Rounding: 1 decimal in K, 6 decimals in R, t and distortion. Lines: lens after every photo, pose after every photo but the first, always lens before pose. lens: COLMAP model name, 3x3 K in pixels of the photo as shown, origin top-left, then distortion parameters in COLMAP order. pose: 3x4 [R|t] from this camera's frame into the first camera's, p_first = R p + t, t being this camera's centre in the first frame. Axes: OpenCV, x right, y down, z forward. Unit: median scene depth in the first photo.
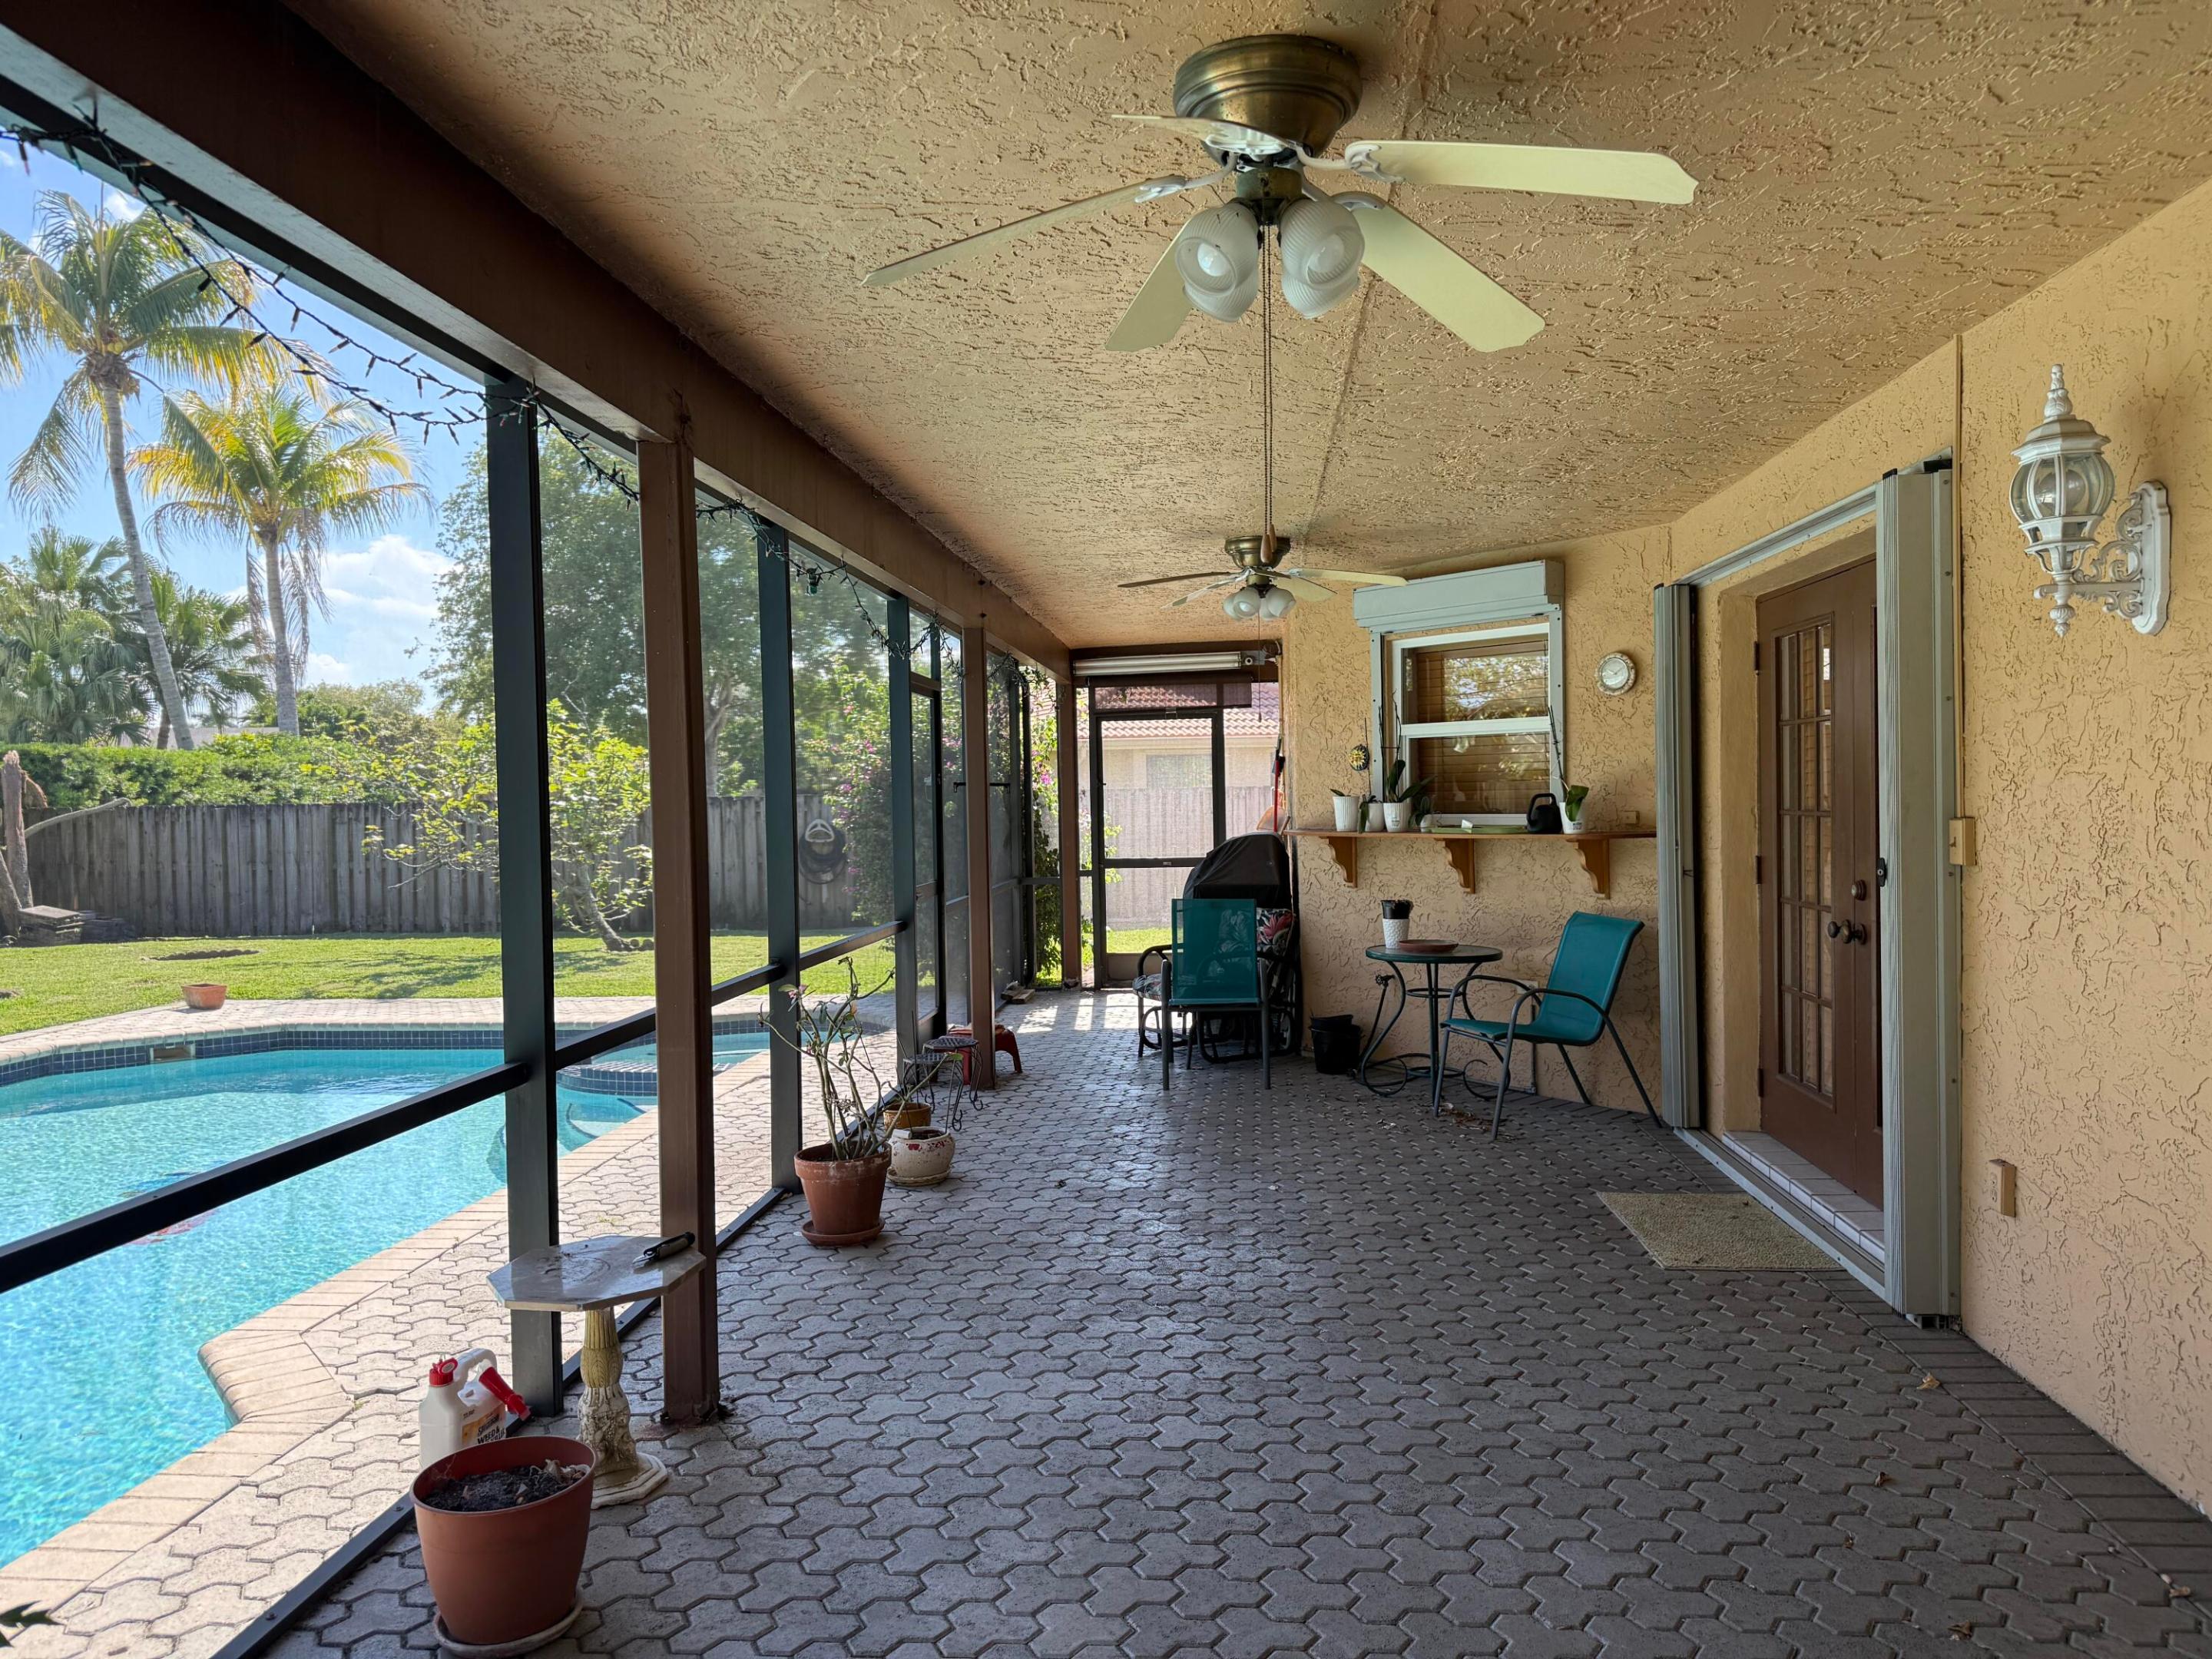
lens RADIAL K [[1571.6, 0, 1070.4], [0, 1571.6, 822.2], [0, 0, 1]] dist [0.111812, -0.110707]
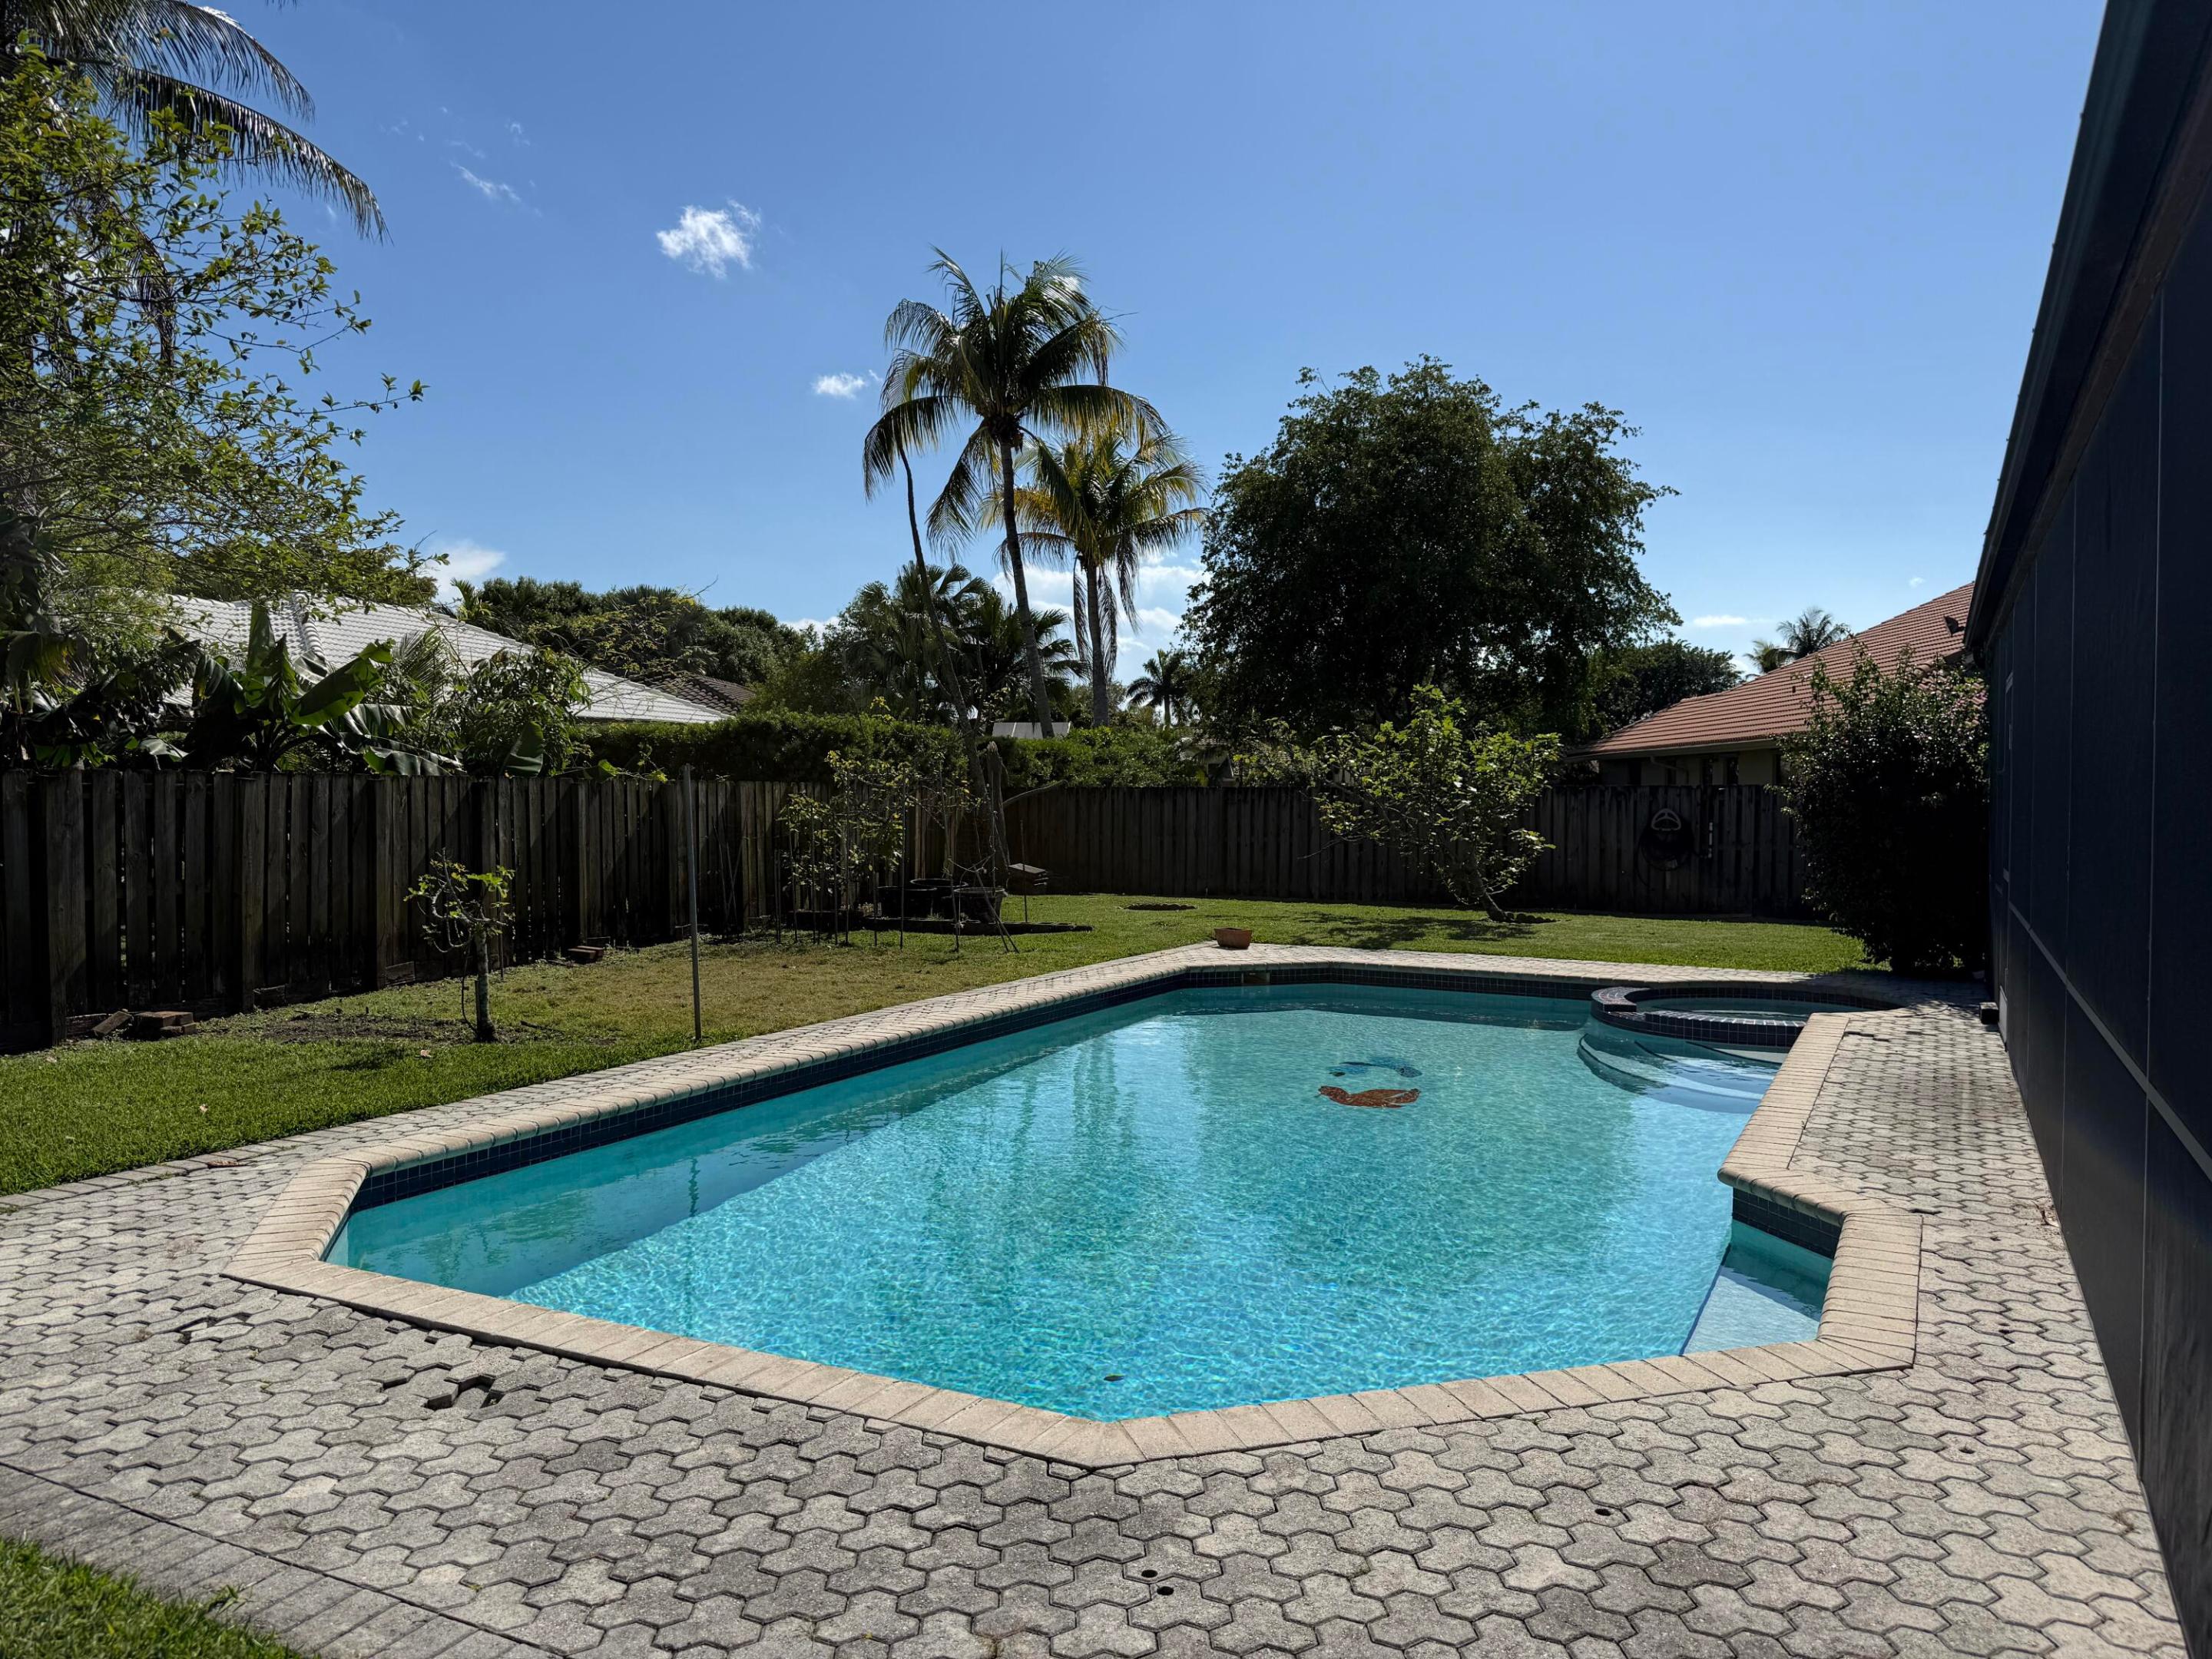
lens RADIAL K [[1552.1, 0, 1106.1], [0, 1552.1, 843.5], [0, 0, 1]] dist [0.067015, -0.046695]
pose [[0.938366, 0.033096, -0.344054, -0.169387], [-0.026541, 0.999366, 0.023746, 0.006248], [0.344622, -0.013151, 0.938649, -0.138900]]
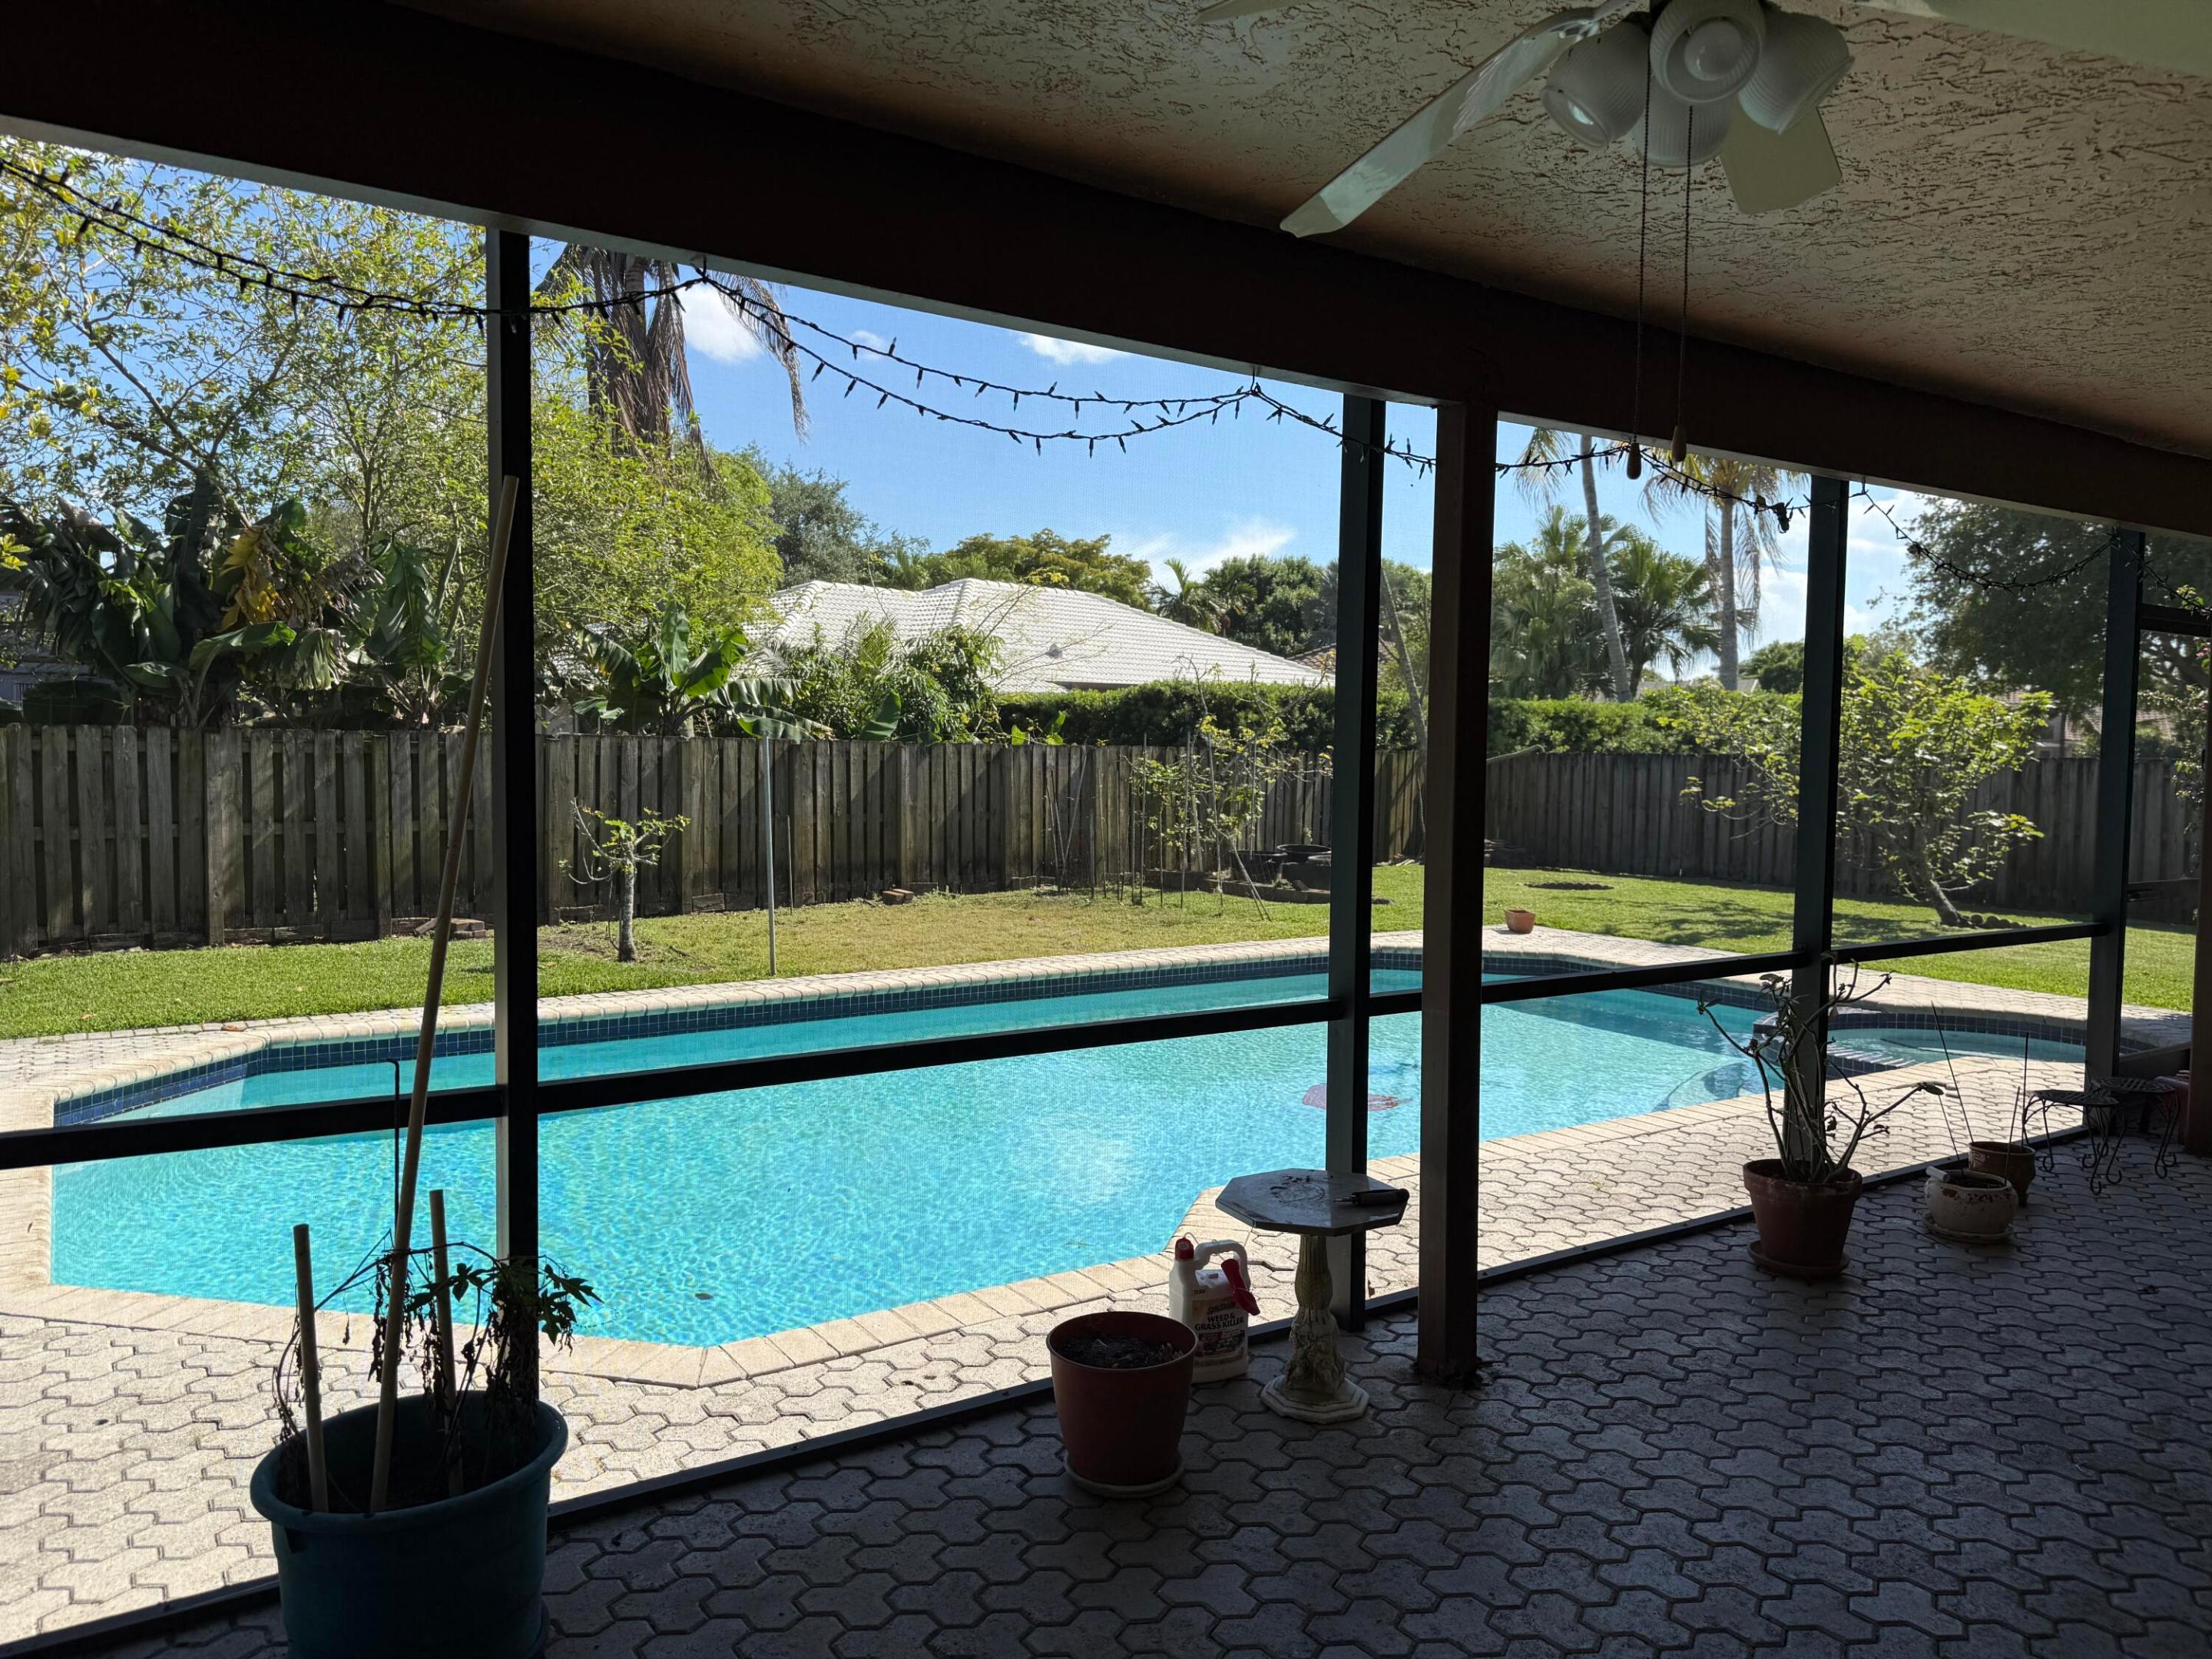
lens RADIAL K [[1552.1, 0, 1106.1], [0, 1552.1, 843.5], [0, 0, 1]] dist [0.067015, -0.046695]
pose [[0.637545, 0.073437, -0.766905, 0.094040], [-0.037719, 0.997228, 0.064136, -0.005222], [0.769489, -0.011962, 0.638548, 0.052703]]
